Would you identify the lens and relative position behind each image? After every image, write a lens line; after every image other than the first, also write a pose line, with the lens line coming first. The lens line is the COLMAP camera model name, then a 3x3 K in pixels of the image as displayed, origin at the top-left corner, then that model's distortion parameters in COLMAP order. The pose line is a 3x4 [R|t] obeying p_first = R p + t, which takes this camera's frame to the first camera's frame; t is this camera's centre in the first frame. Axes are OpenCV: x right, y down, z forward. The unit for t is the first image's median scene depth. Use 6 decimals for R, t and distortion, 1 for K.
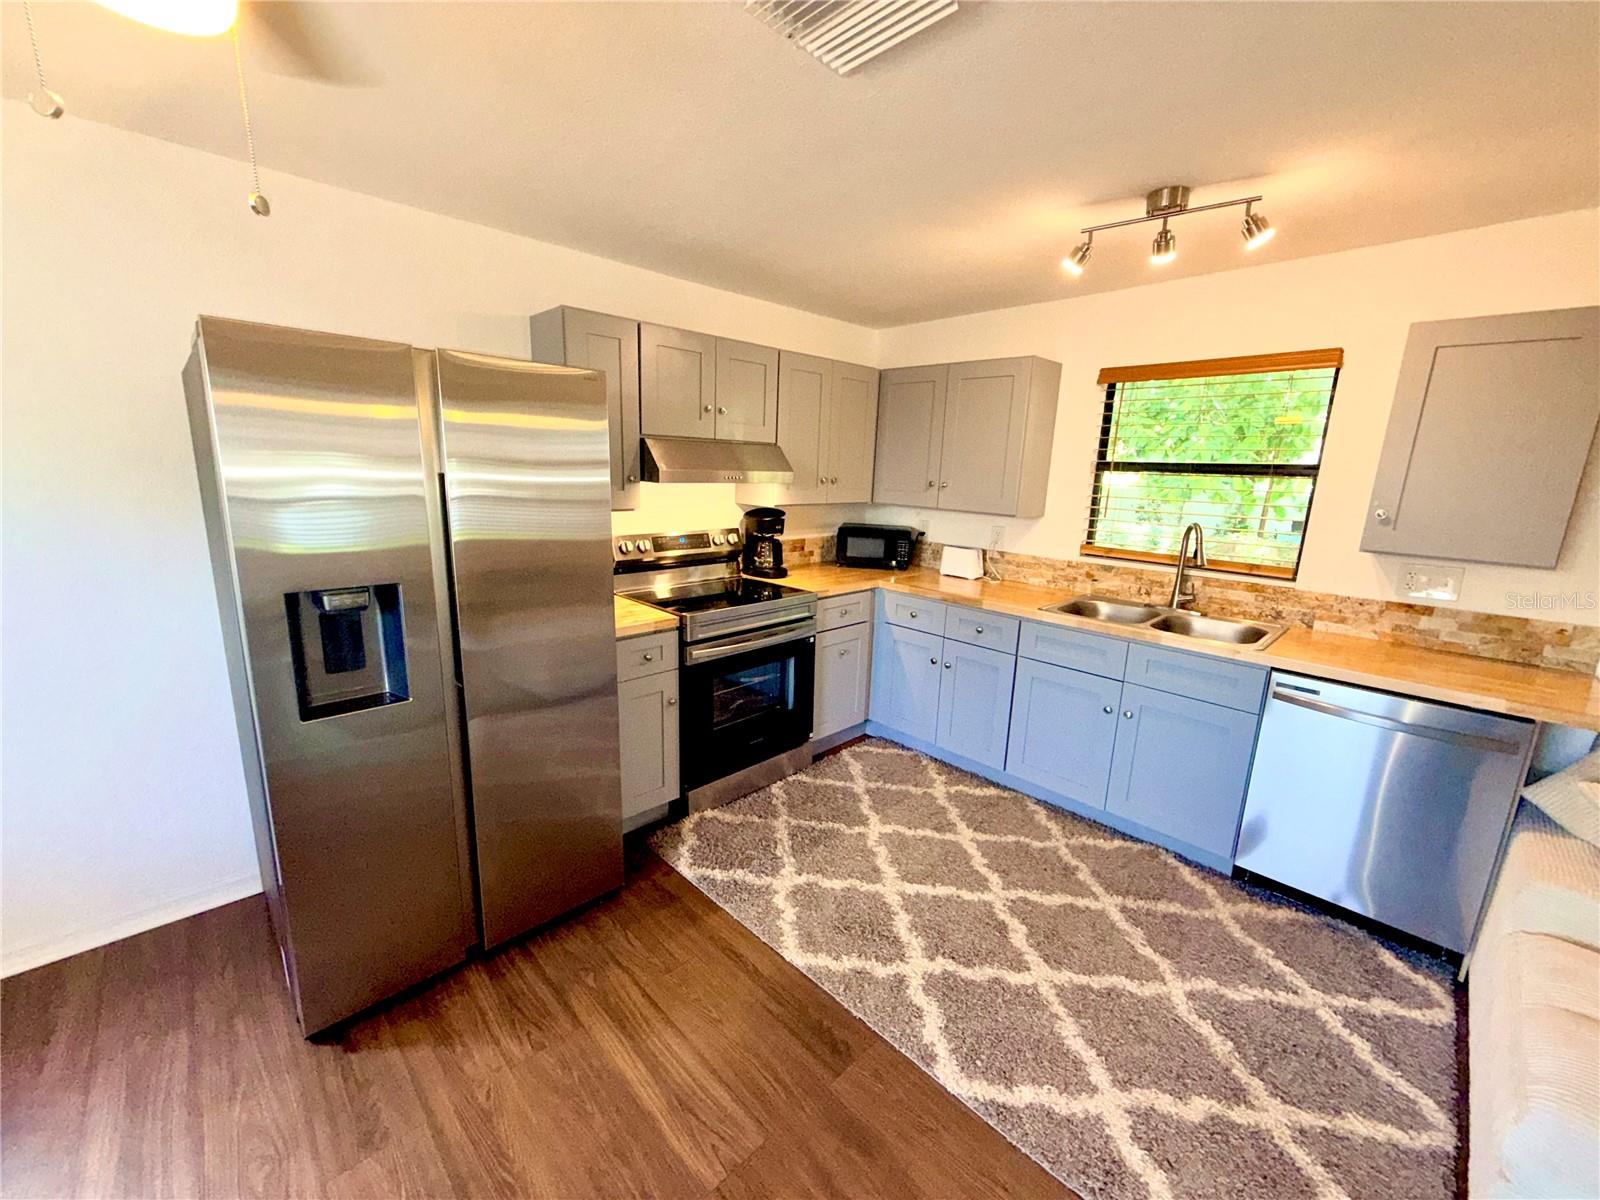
lens RADIAL K [[635.5, 0, 794.0], [0, 635.5, 598.4], [0, 0, 1]] dist [-0.000531, -0.000532]
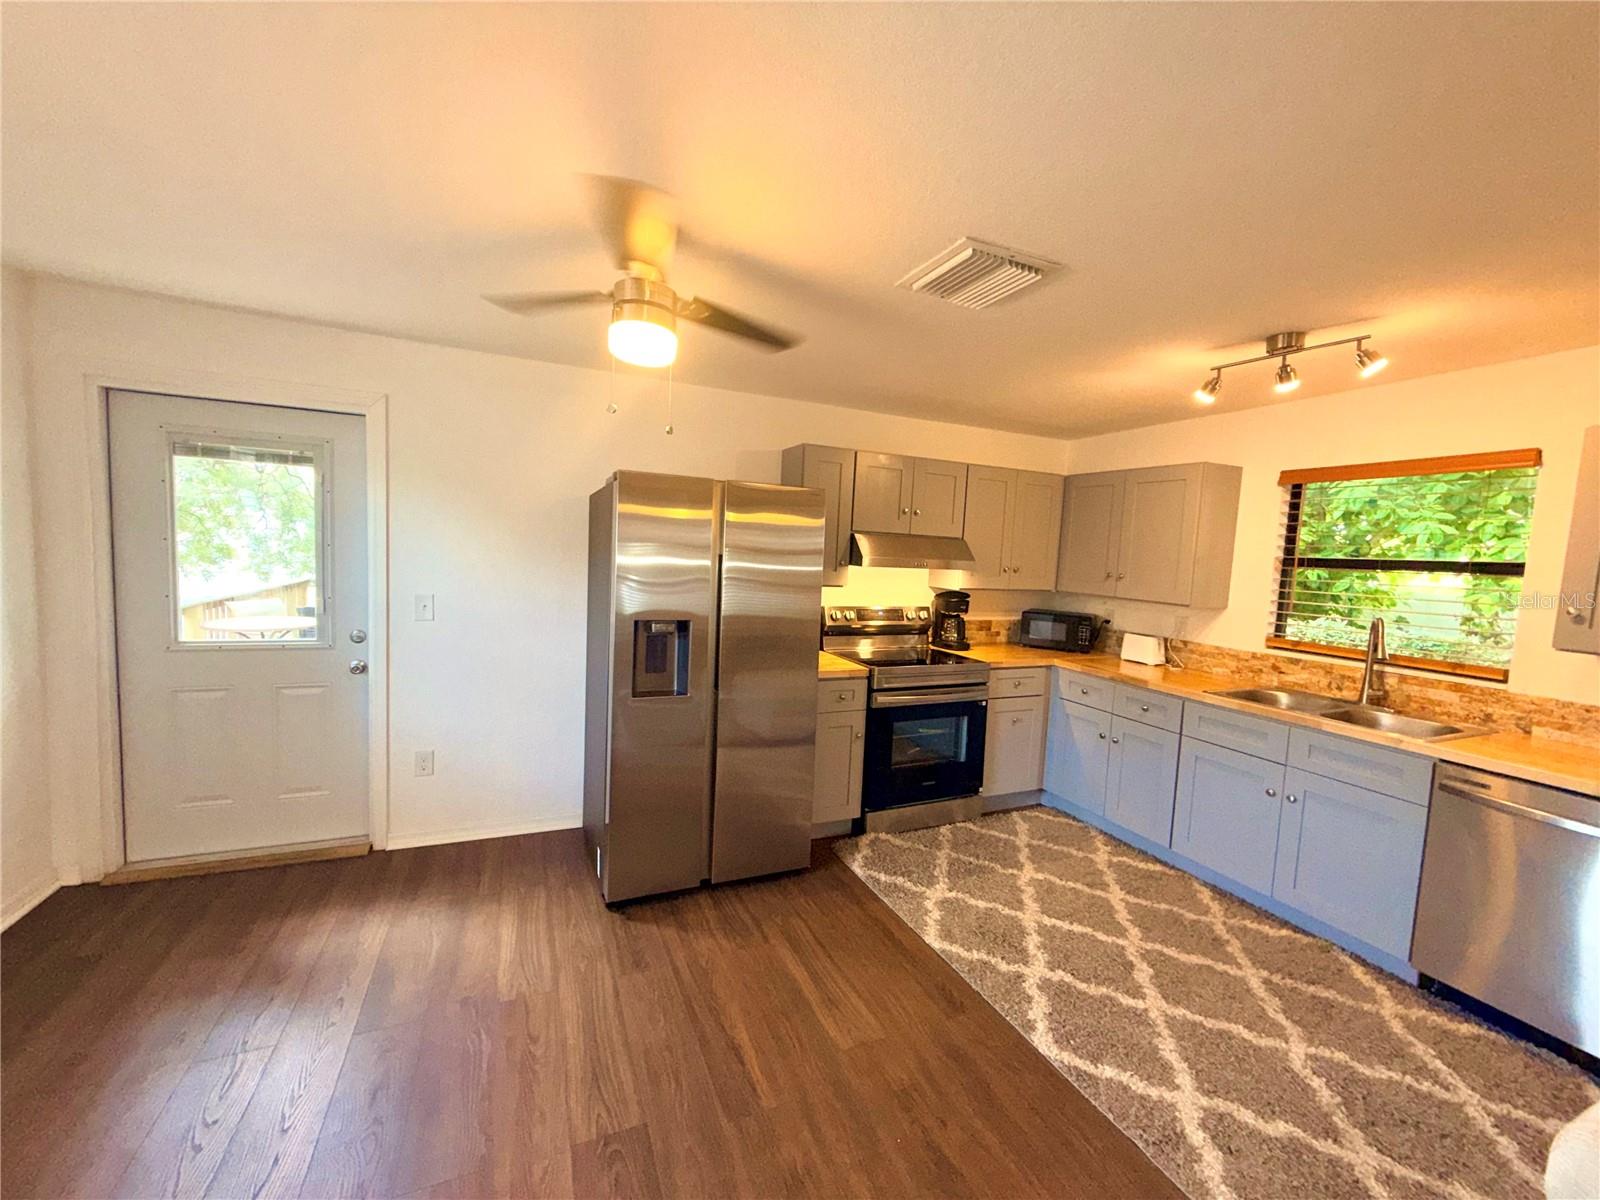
lens RADIAL K [[635.5, 0, 794.0], [0, 635.5, 598.4], [0, 0, 1]] dist [-0.000531, -0.000532]
pose [[0.937505, 0.039342, -0.345741, 0.116787], [-0.088747, 0.987763, -0.128248, 0.067216], [0.336465, 0.150917, 0.929524, -0.271768]]
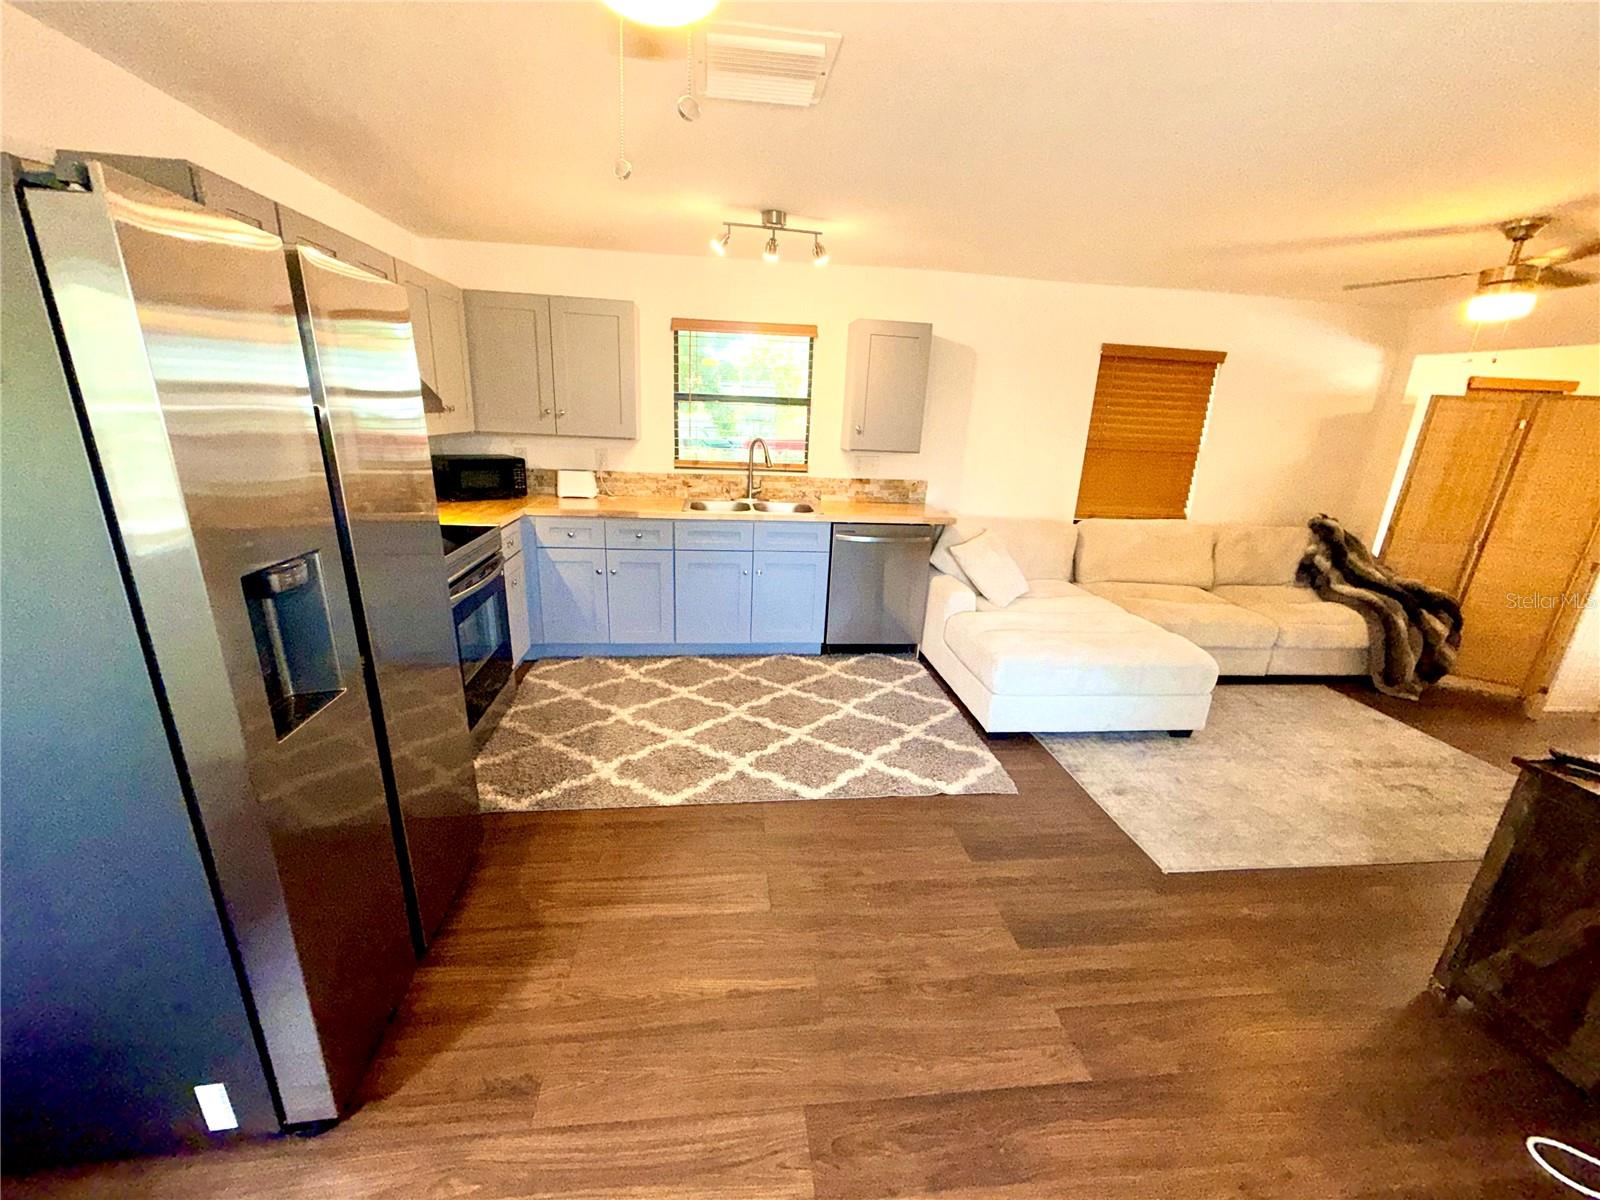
lens RADIAL K [[635.5, 0, 794.0], [0, 635.5, 598.4], [0, 0, 1]] dist [-0.000531, -0.000532]
pose [[0.607357, -0.231604, 0.759919, -0.560247], [0.142786, 0.972808, 0.182367, -0.015382], [-0.781492, -0.002256, 0.623911, 0.020127]]
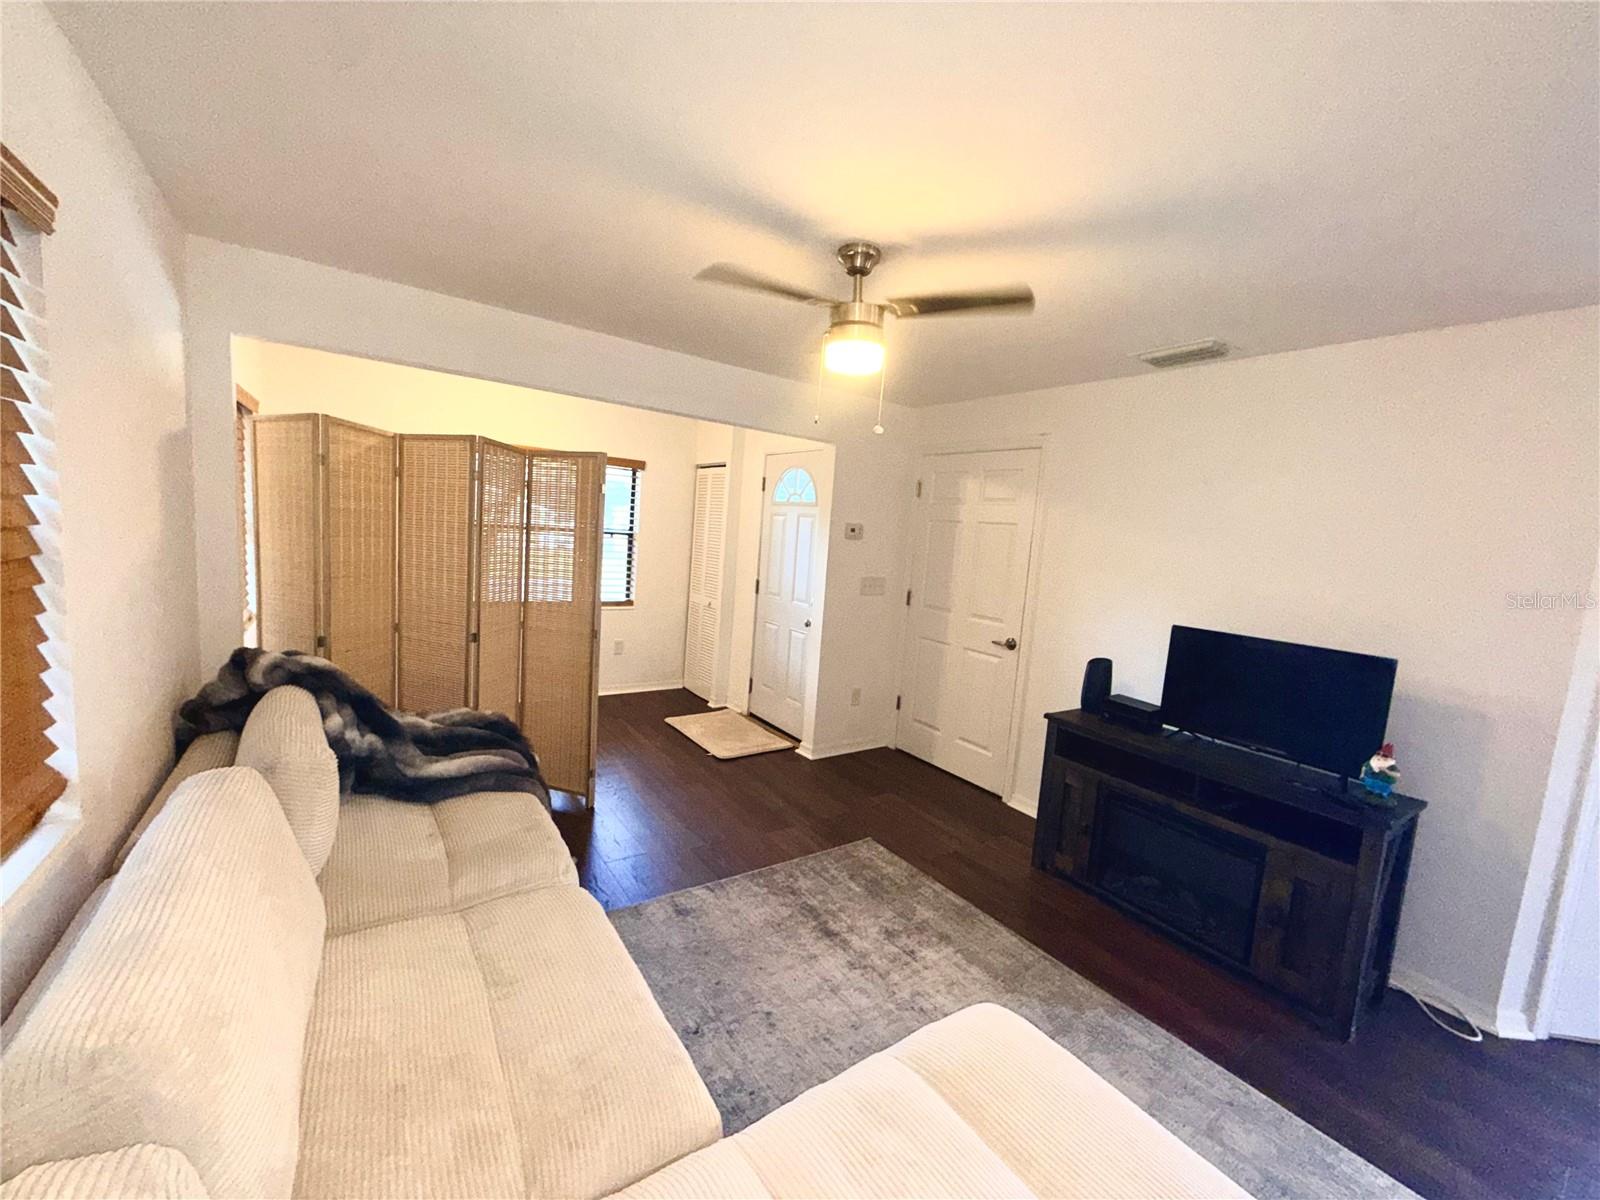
lens RADIAL K [[635.5, 0, 794.0], [0, 635.5, 598.4], [0, 0, 1]] dist [-0.000531, -0.000532]
pose [[-0.981786, -0.124006, 0.143937, 0.961497], [-0.071953, 0.943869, 0.322388, -0.089756], [-0.175836, 0.306160, -0.935600, 0.611029]]
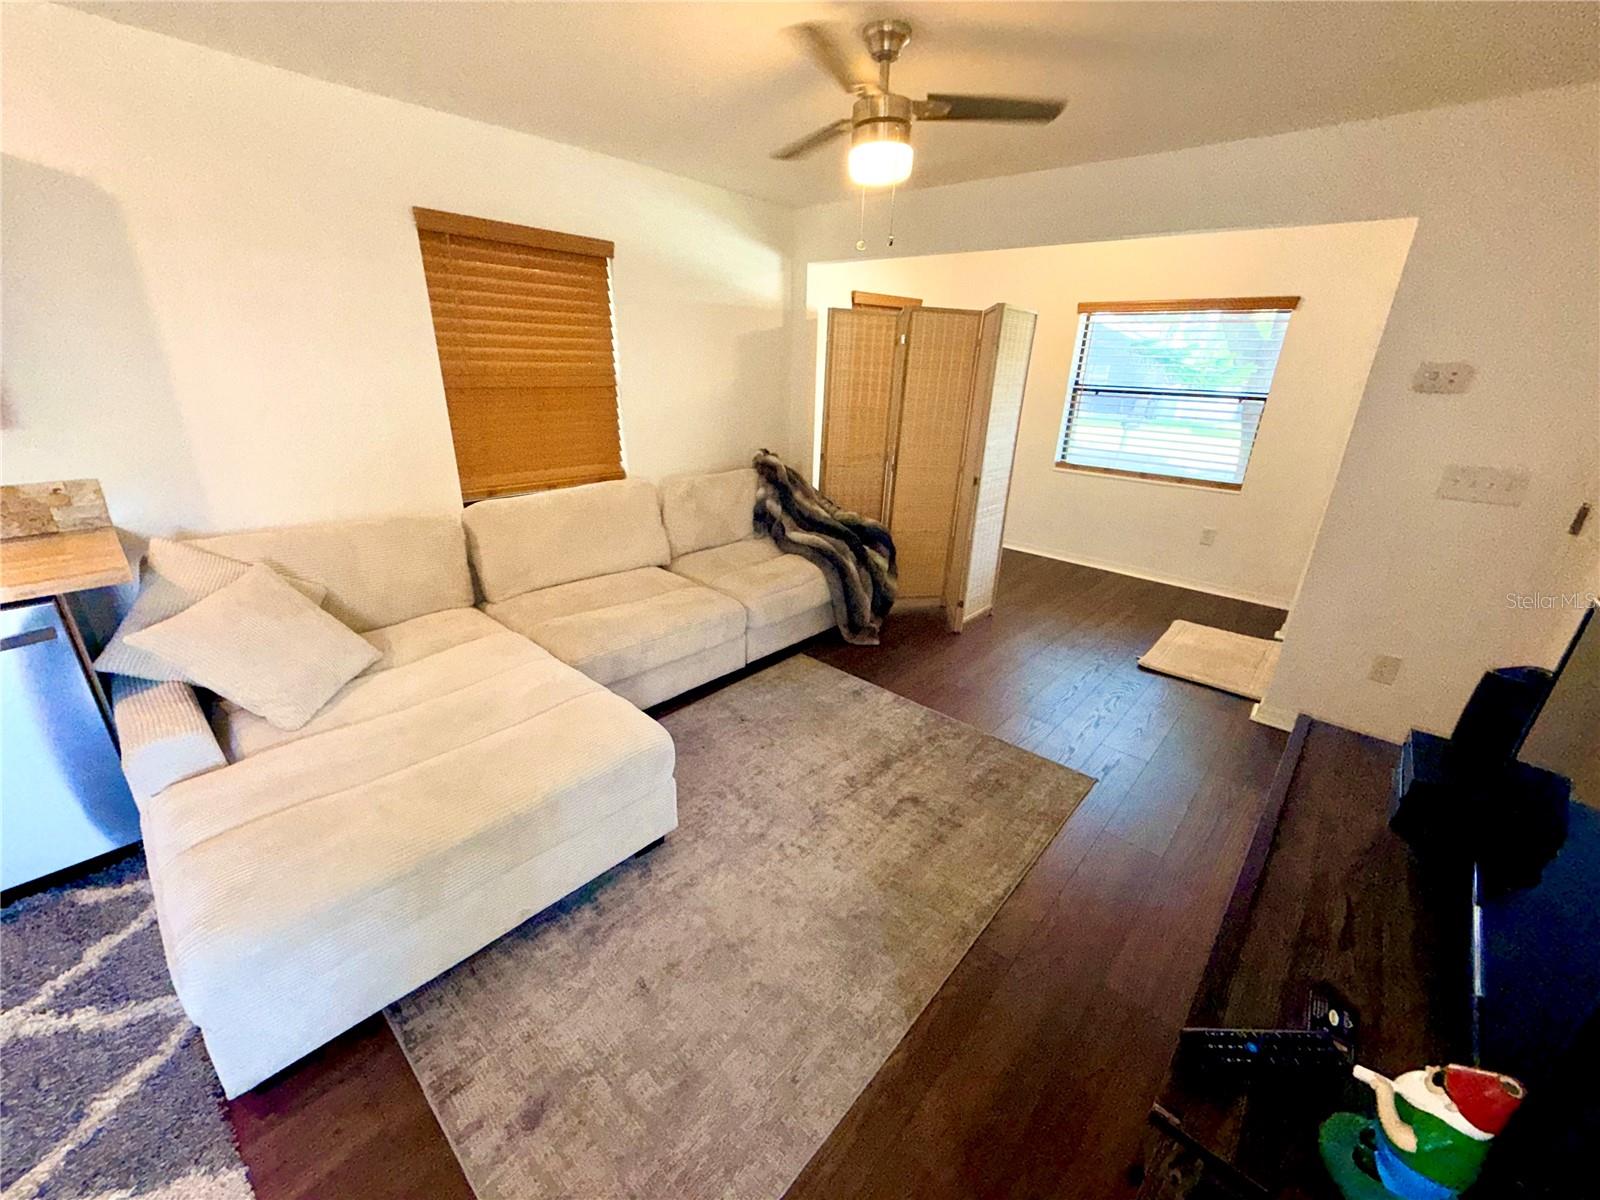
lens RADIAL K [[634.1, 0, 795.1], [0, 634.1, 601.1], [0, 0, 1]] dist [-0.001773, -0.000182]
pose [[-0.071788, -0.389852, 0.918075, 0.176246], [0.182696, 0.899738, 0.396351, 0.023346], [-0.980545, 0.196182, 0.006633, -0.041028]]
